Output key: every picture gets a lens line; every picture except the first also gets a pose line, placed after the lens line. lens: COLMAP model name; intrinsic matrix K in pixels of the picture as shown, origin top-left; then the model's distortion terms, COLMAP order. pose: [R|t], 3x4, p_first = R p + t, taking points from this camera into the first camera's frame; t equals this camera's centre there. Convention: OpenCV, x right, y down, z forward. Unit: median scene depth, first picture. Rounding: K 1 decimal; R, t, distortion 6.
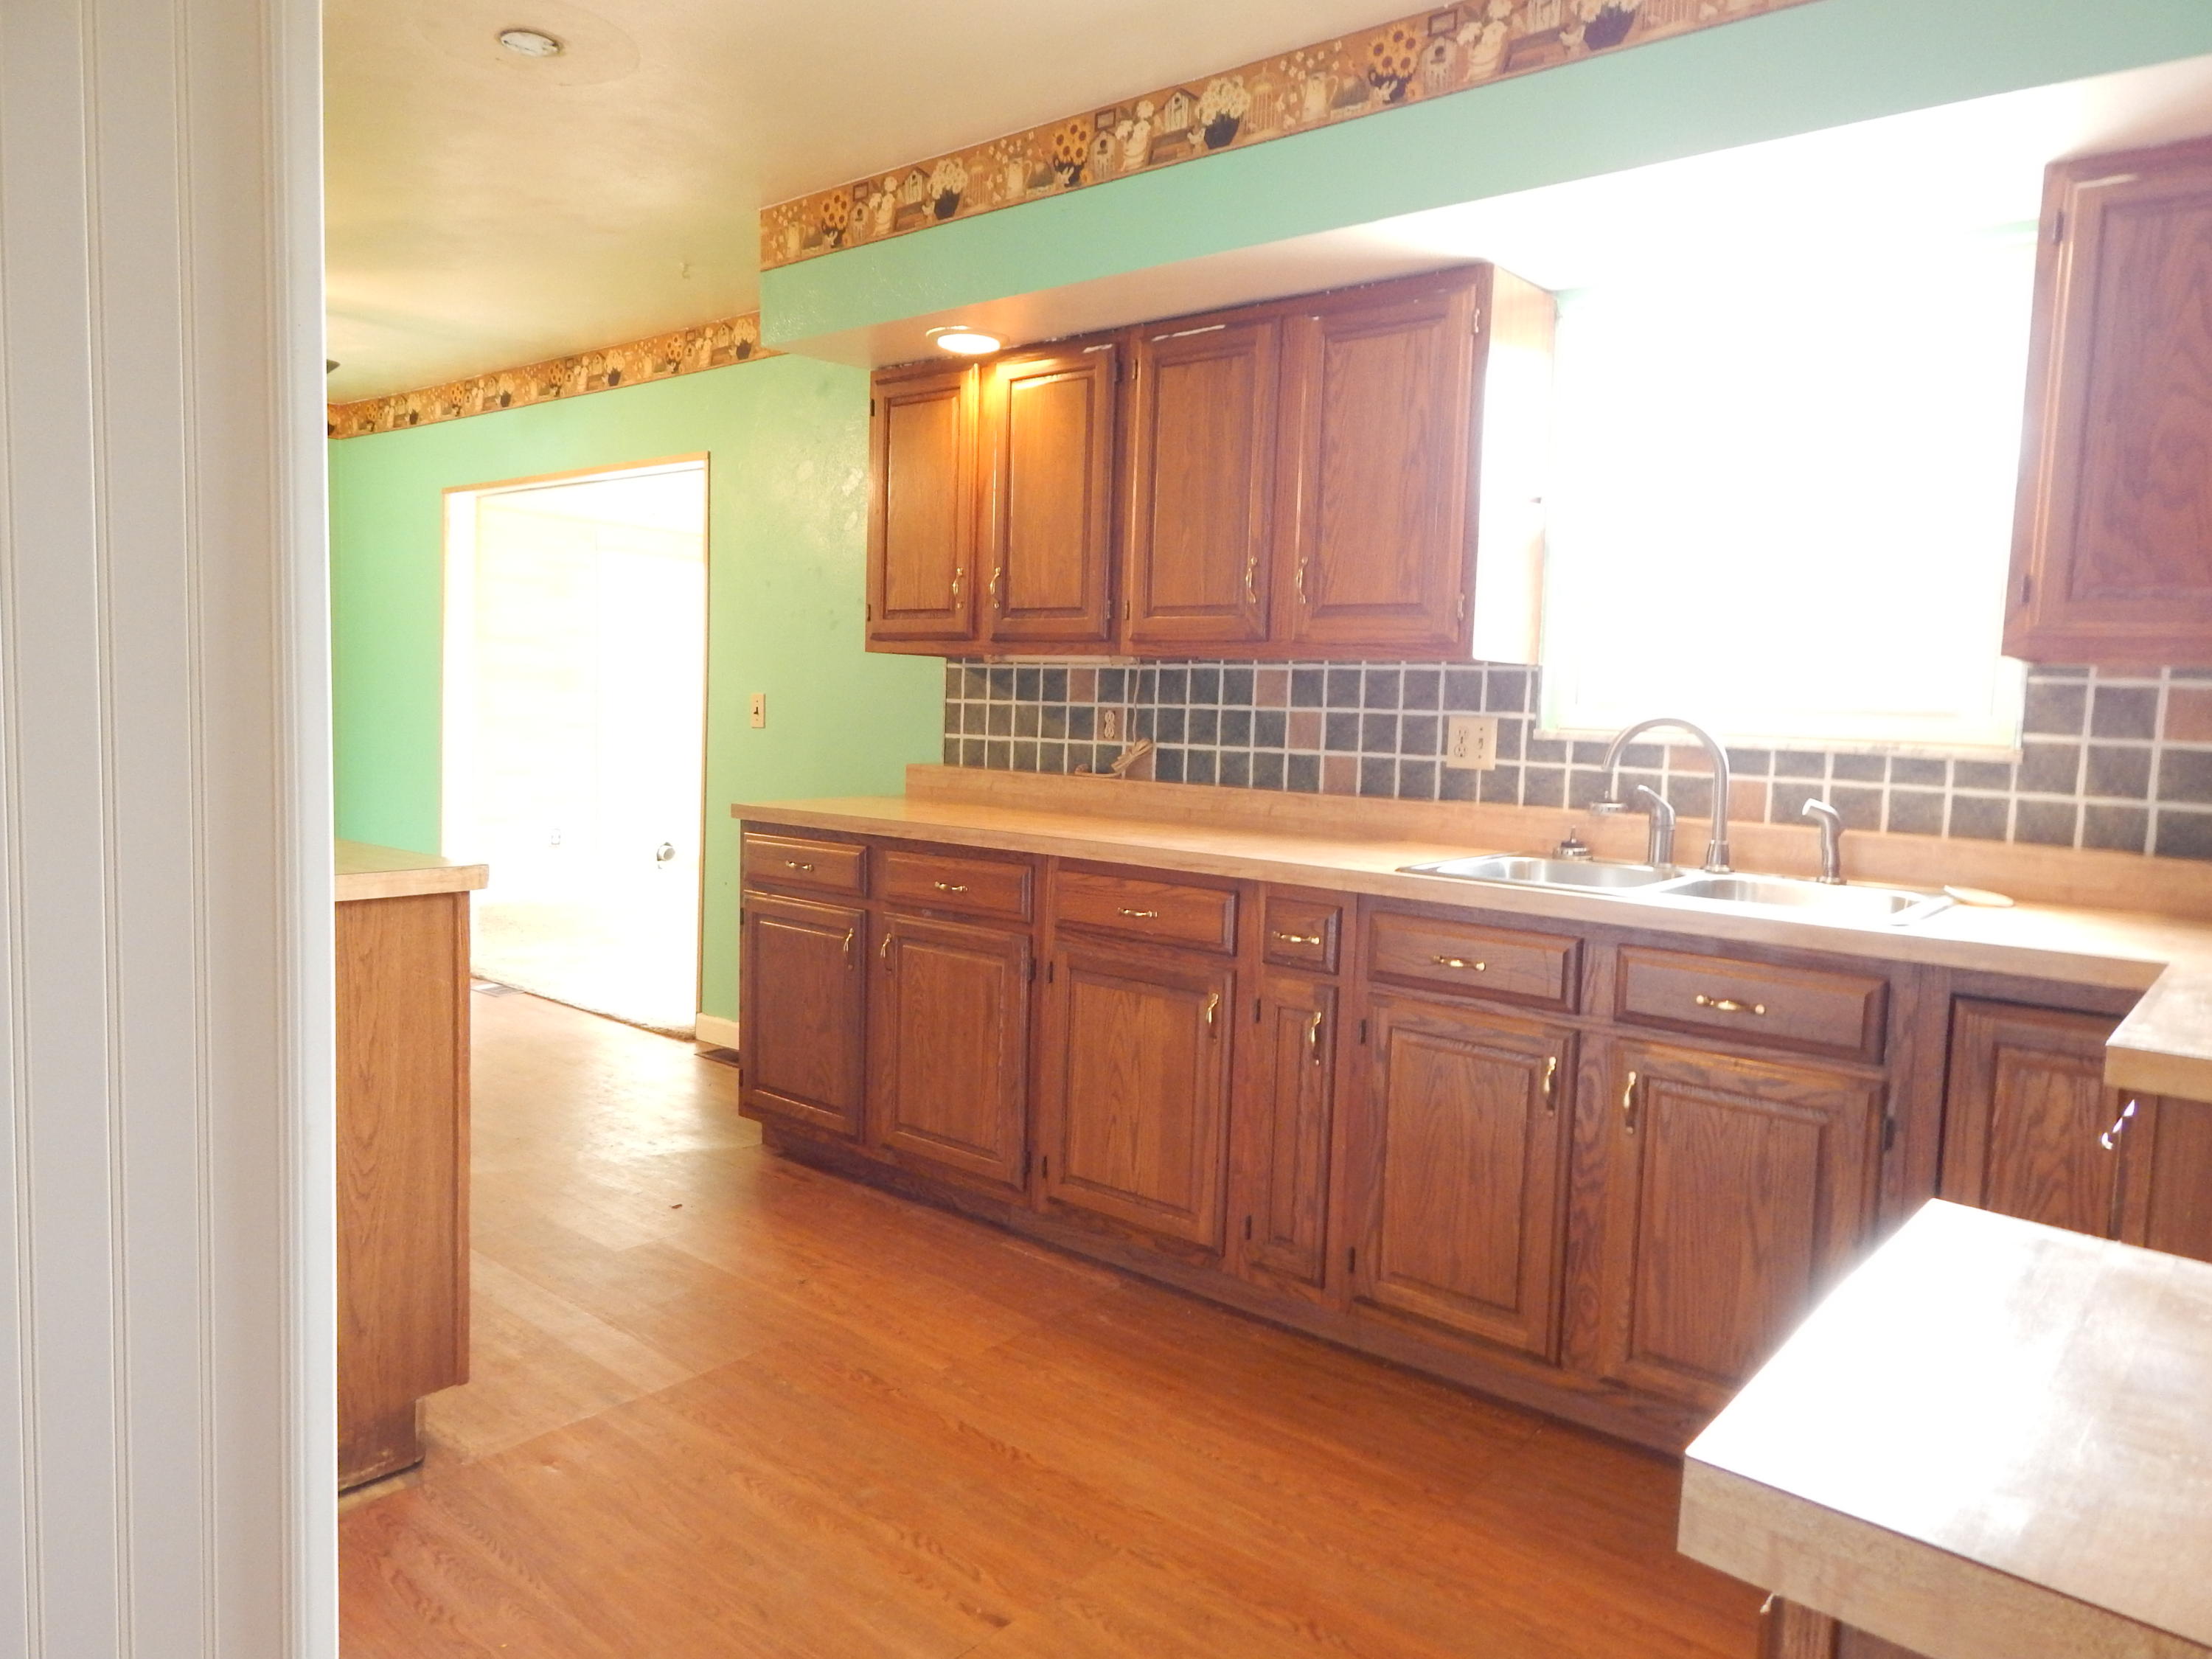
lens RADIAL K [[1464.1, 0, 1099.3], [0, 1464.1, 819.8], [0, 0, 1]] dist [0.005302, -0.013657]
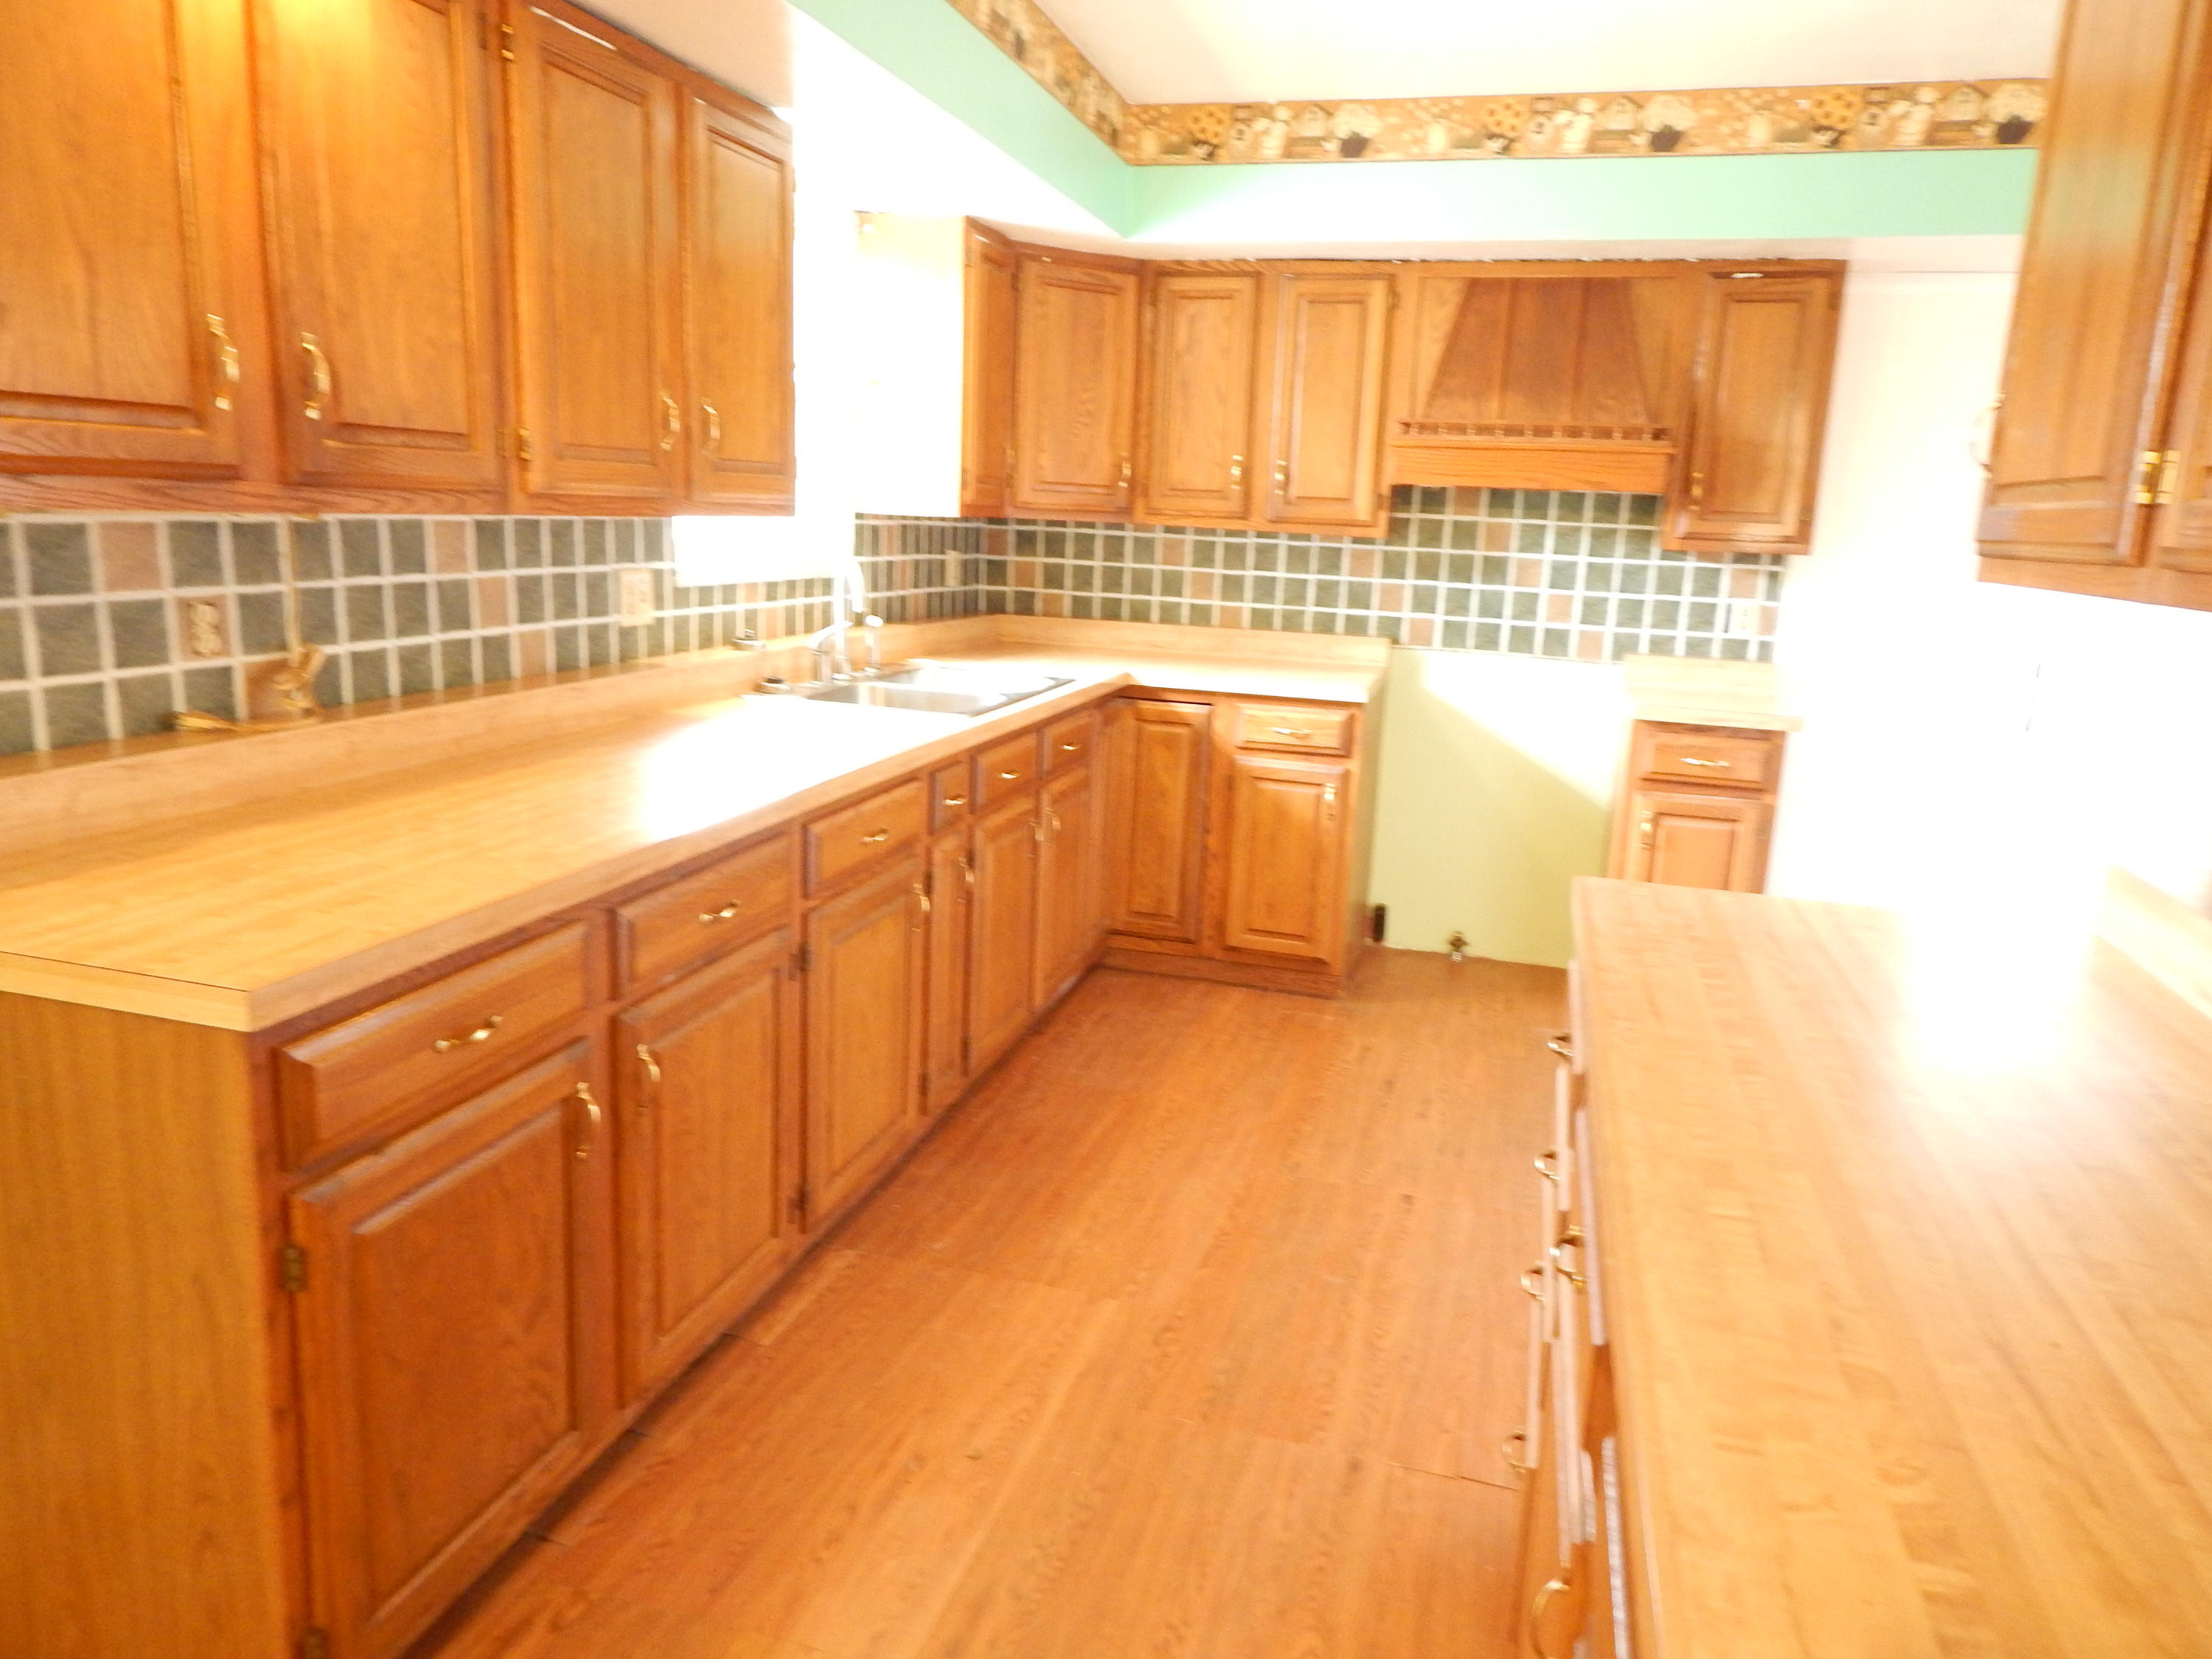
lens RADIAL K [[1464.1, 0, 1098.5], [0, 1464.1, 828.7], [0, 0, 1]] dist [0.005302, -0.013657]
pose [[-0.388020, -0.227041, 0.893249, -0.723318], [0.050403, 0.962505, 0.266538, -0.142891], [-0.920272, 0.148445, -0.362027, 1.072094]]
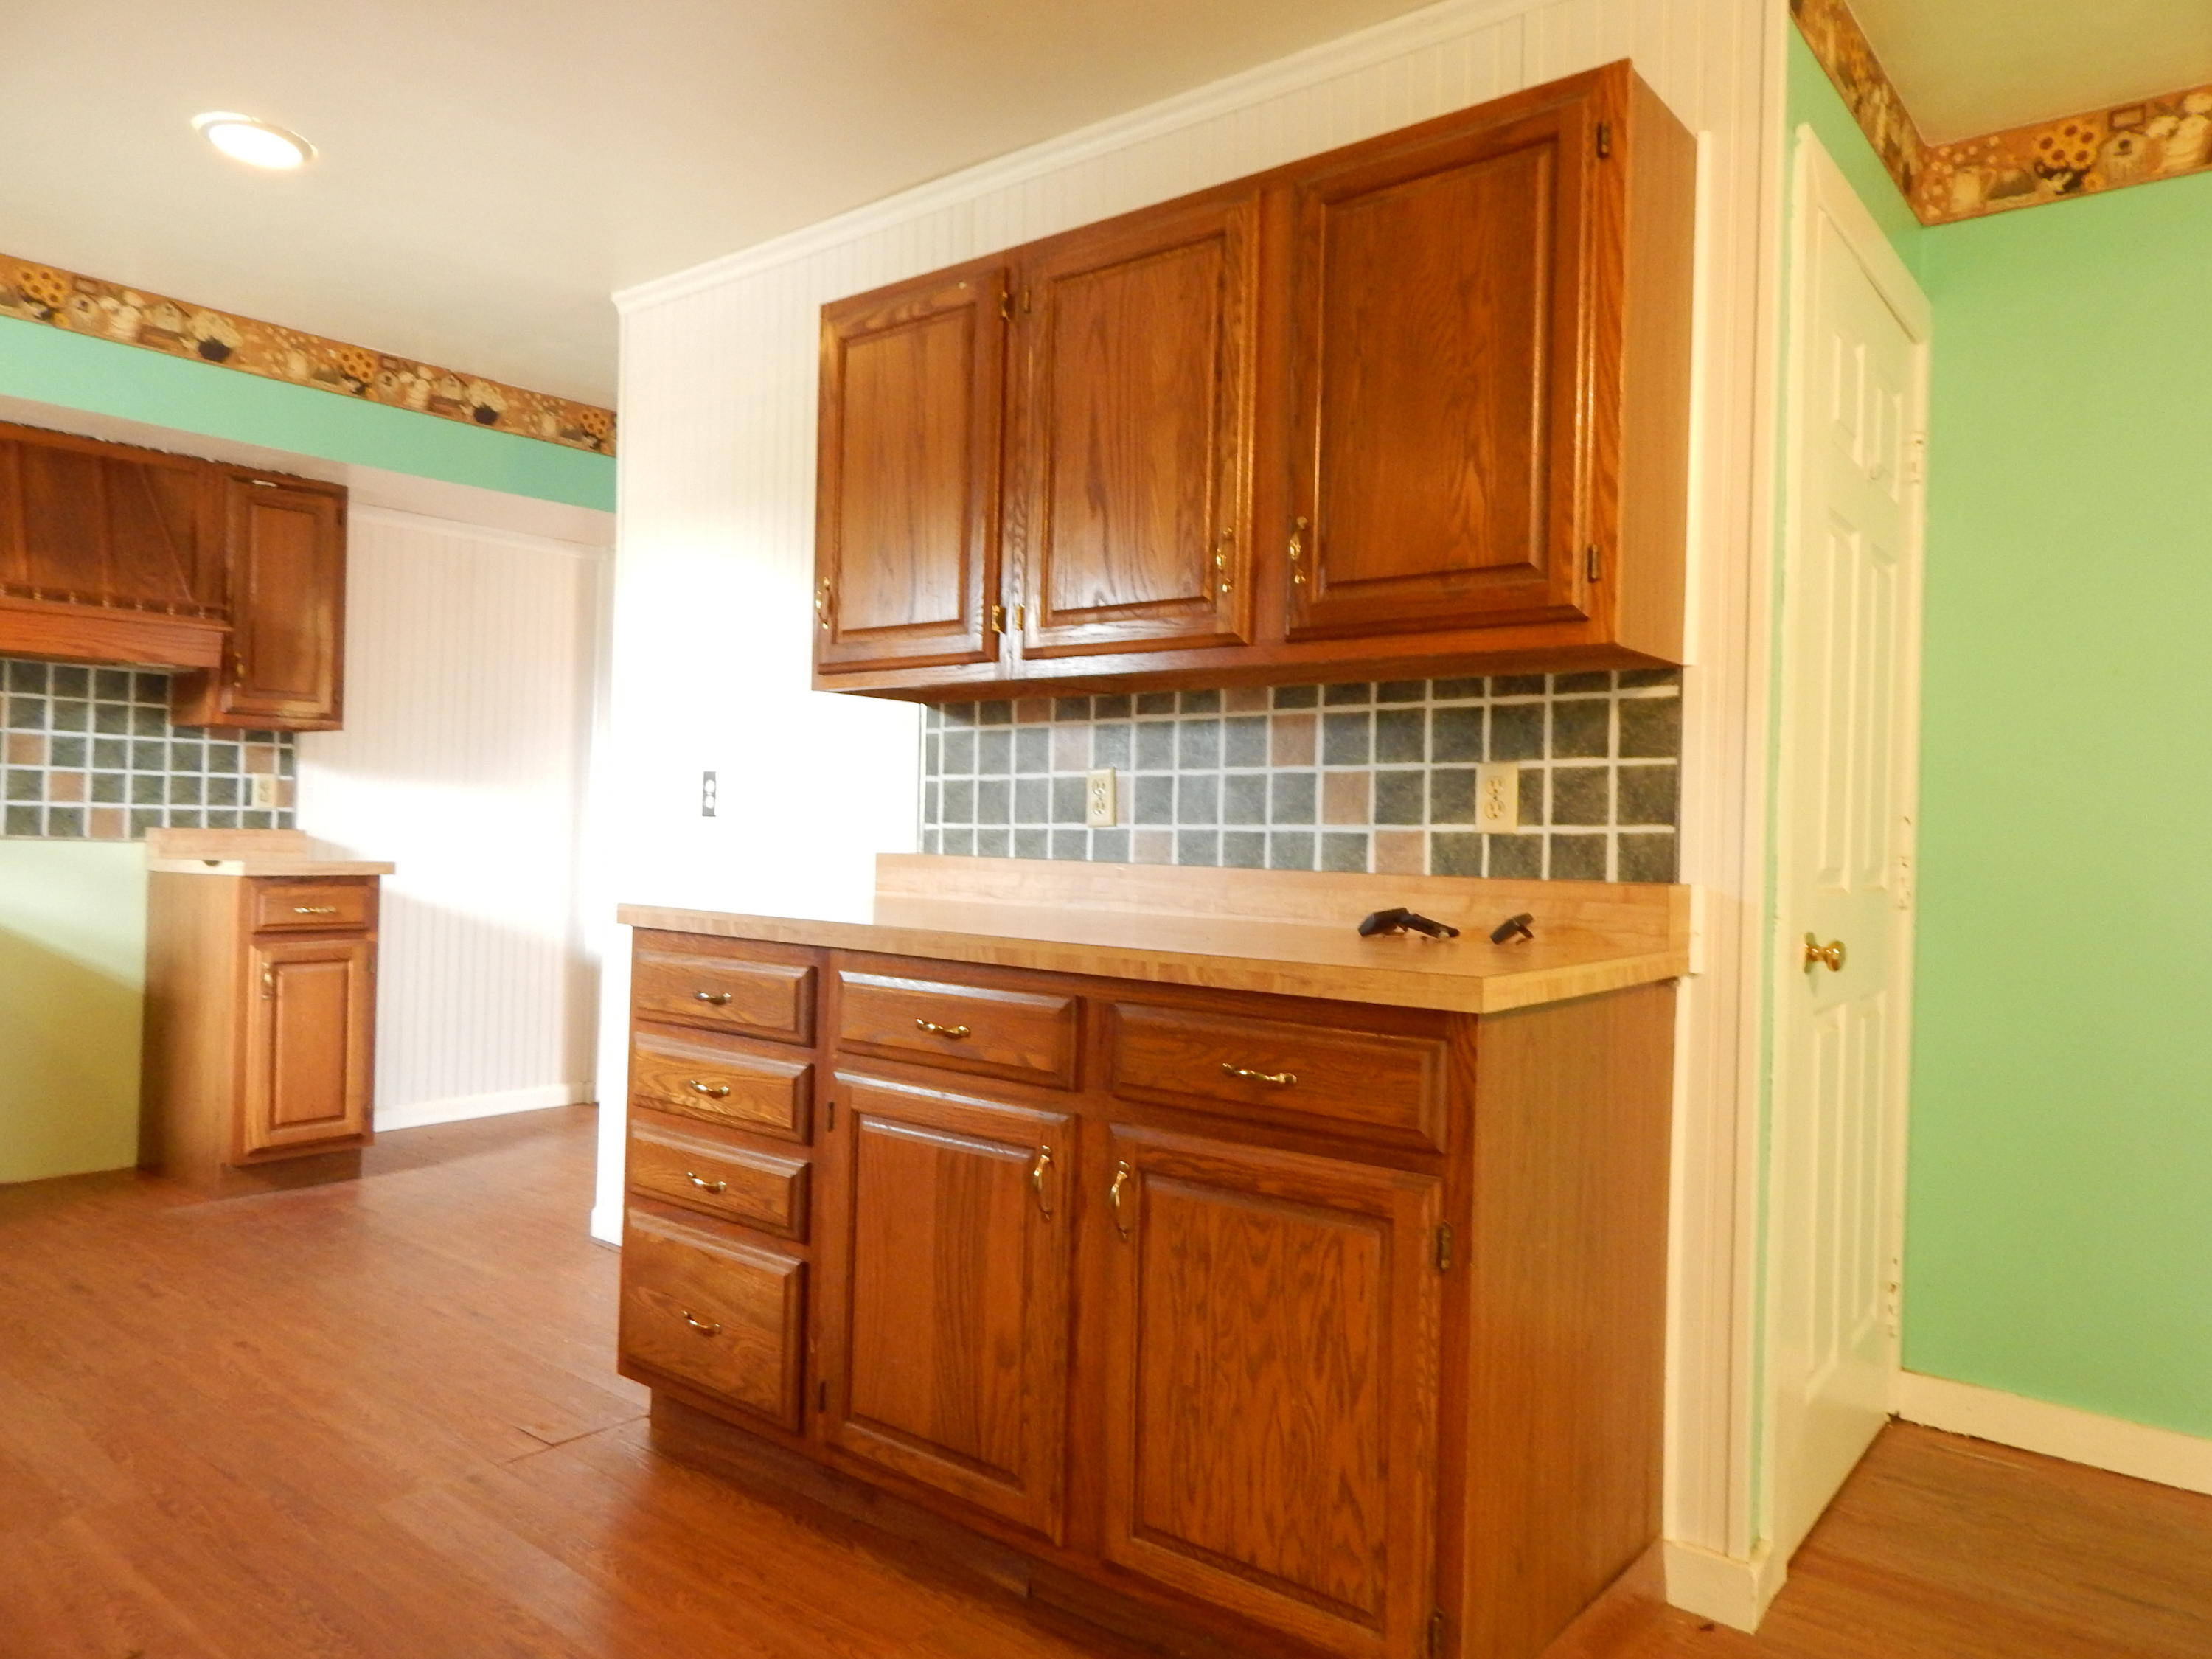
lens RADIAL K [[1464.1, 0, 1102.3], [0, 1464.1, 820.0], [0, 0, 1]] dist [0.005302, -0.013657]
pose [[-0.999149, -0.041235, 0.000343, -0.540599], [-0.040996, 0.994198, 0.099447, -0.091249], [-0.004442, 0.099348, -0.995043, 1.443531]]
